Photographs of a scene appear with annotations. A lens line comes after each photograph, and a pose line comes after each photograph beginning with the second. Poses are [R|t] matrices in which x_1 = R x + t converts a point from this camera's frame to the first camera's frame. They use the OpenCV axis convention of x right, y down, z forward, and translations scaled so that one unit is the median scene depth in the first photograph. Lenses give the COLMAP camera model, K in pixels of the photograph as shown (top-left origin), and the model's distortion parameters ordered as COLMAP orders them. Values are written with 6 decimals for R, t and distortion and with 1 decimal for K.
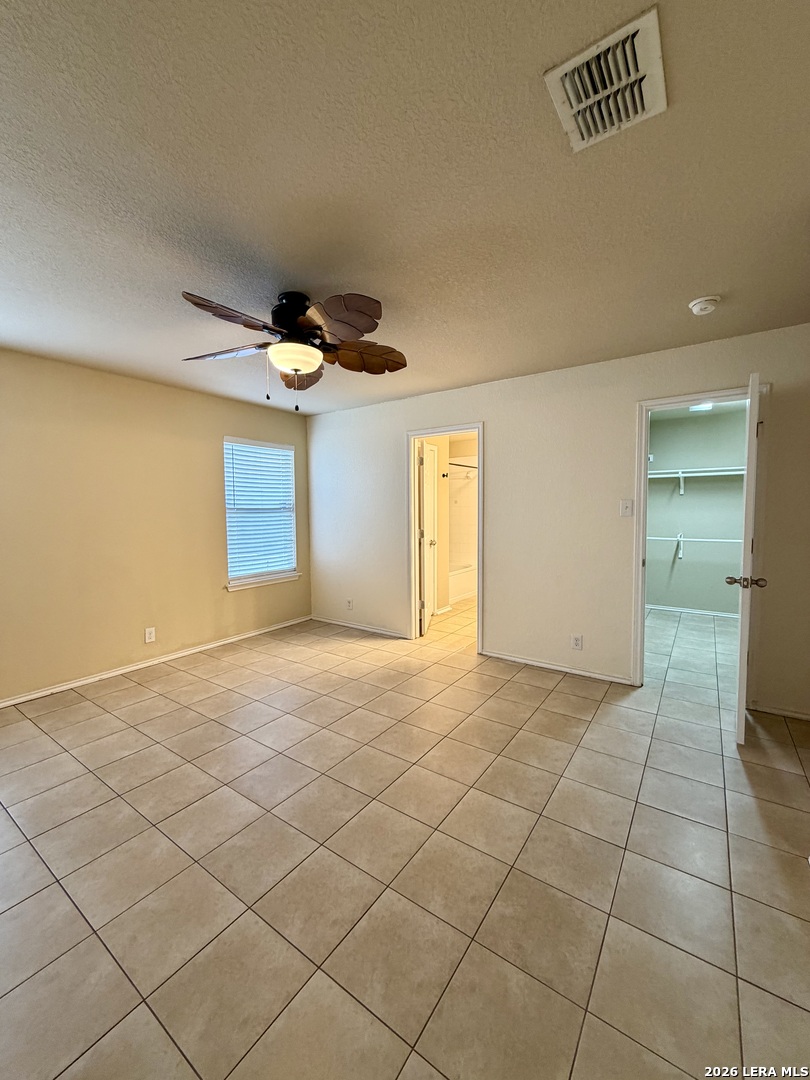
lens RADIAL K [[430.2, 0, 403.0], [0, 430.2, 531.0], [0, 0, 1]] dist [-0.000114, 0.000509]
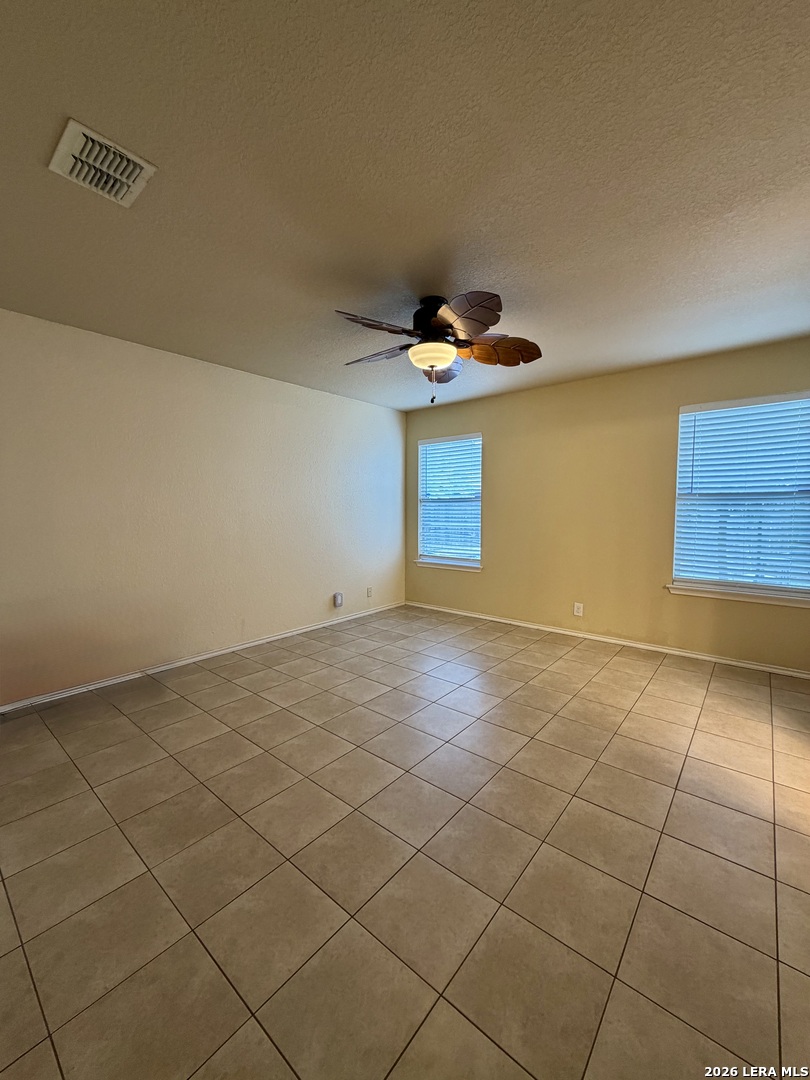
lens RADIAL K [[430.2, 0, 407.8], [0, 430.2, 531.4], [0, 0, 1]] dist [-0.000114, 0.000509]
pose [[-0.076741, 0.063833, -0.995006, 0.545062], [-0.048945, 0.996504, 0.067704, -0.013529], [0.995849, 0.053896, -0.073348, 0.636308]]
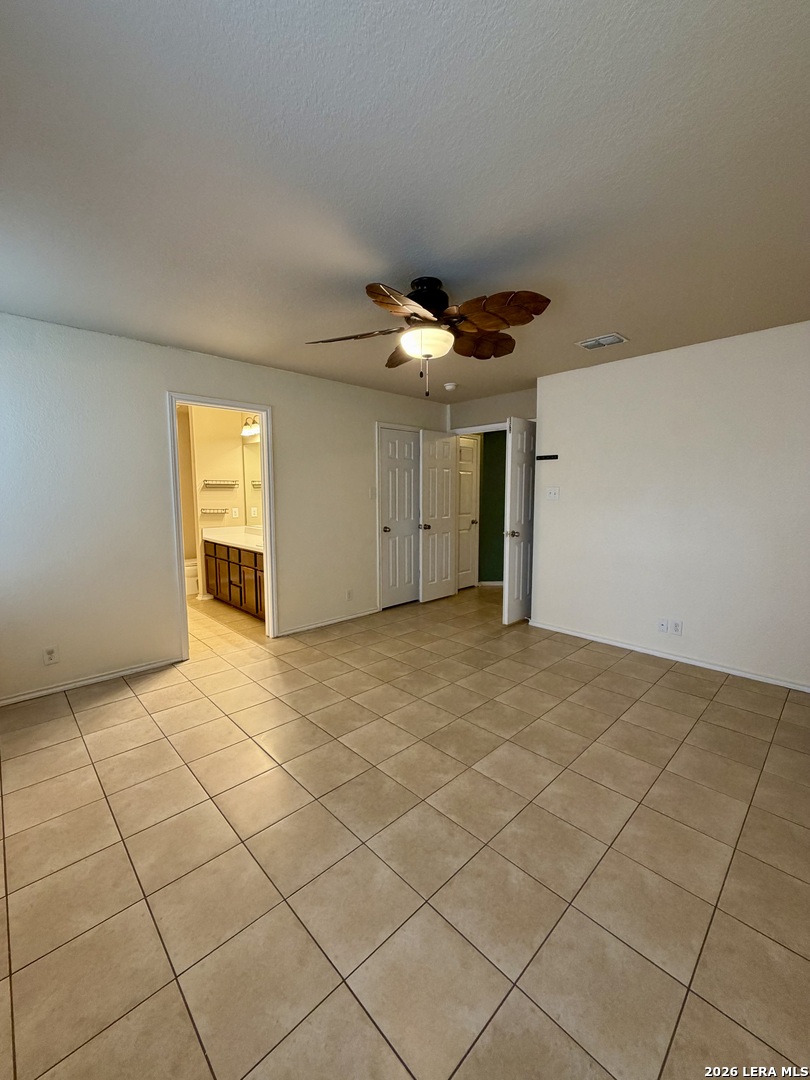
lens RADIAL K [[430.2, 0, 404.2], [0, 430.2, 535.1], [0, 0, 1]] dist [-0.000114, 0.000509]
pose [[0.192570, -0.089566, 0.977187, -0.782841], [0.051227, 0.995385, 0.081139, -0.022933], [-0.979945, 0.034434, 0.196269, 0.530857]]
